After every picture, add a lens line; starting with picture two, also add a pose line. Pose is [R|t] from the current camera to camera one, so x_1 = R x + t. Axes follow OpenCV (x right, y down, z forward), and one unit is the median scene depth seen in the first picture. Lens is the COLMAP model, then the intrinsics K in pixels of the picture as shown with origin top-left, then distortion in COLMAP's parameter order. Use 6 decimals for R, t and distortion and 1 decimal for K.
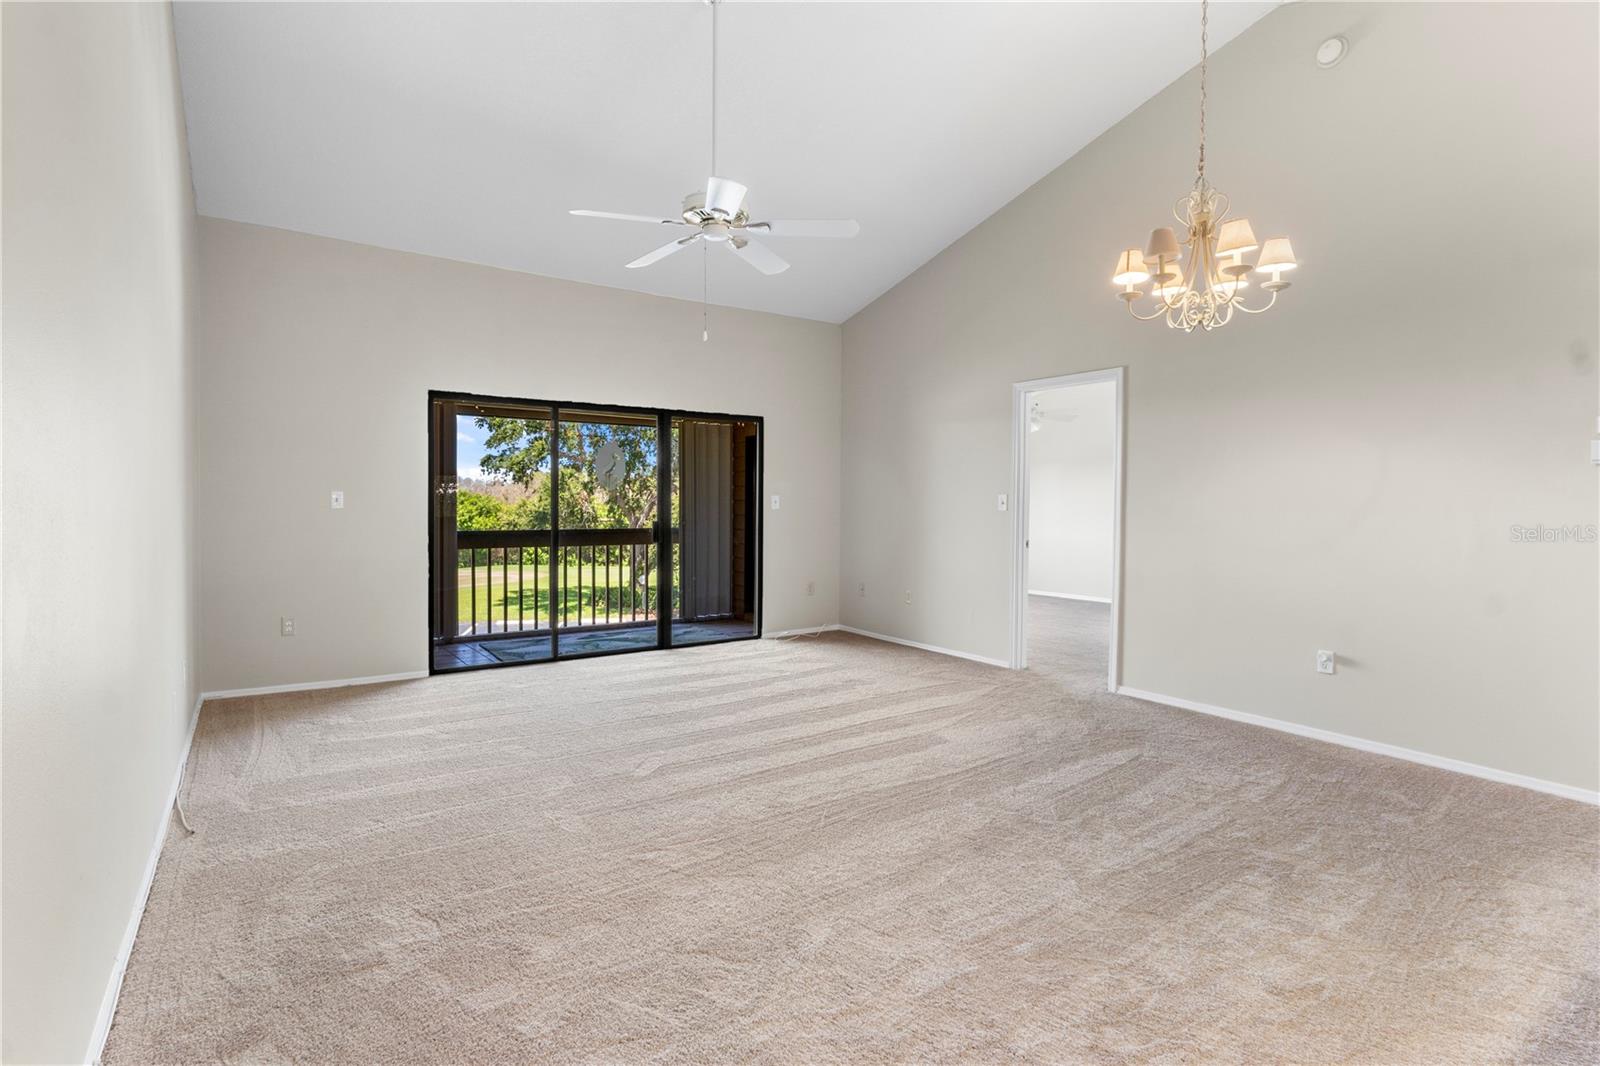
lens RADIAL K [[779.5, 0, 805.9], [0, 779.5, 517.6], [0, 0, 1]] dist [0.002267, 0.000185]
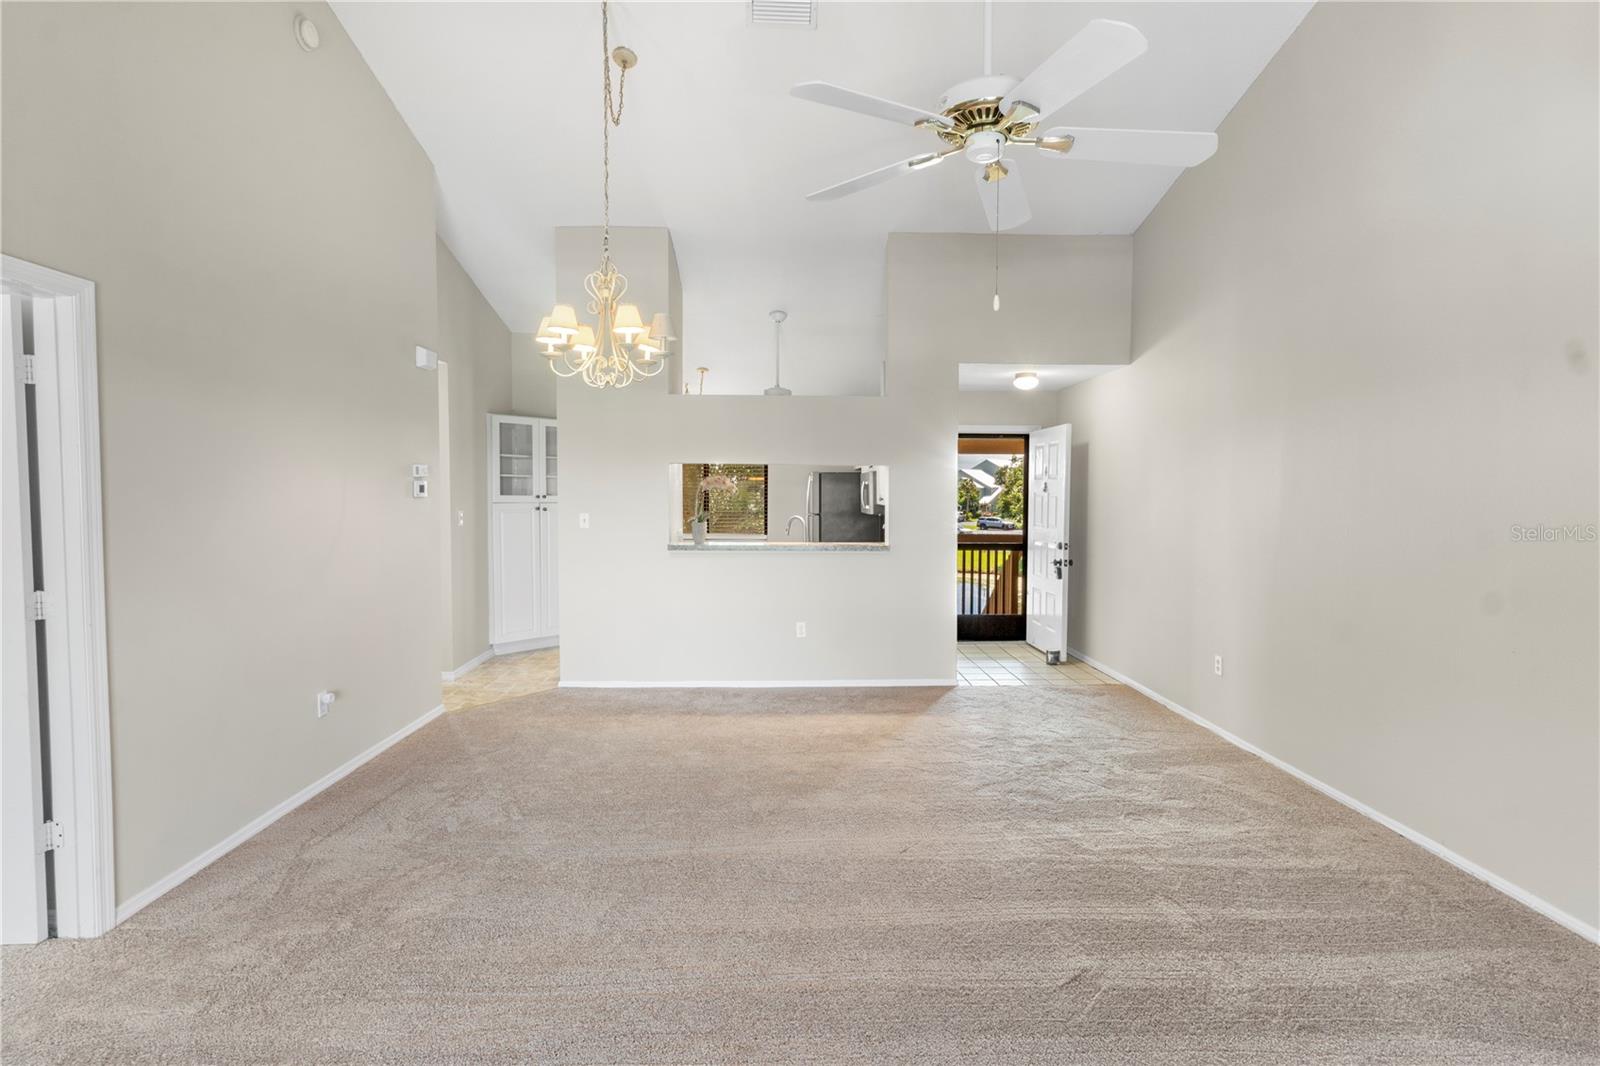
lens RADIAL K [[770.7, 0, 802.5], [0, 770.7, 521.2], [0, 0, 1]] dist [0.001951, -0.000004]
pose [[-0.839522, -0.031370, 0.542419, -0.269686], [0.000178, 0.998316, 0.058011, -0.075742], [-0.543325, 0.048798, -0.838103, 1.286914]]
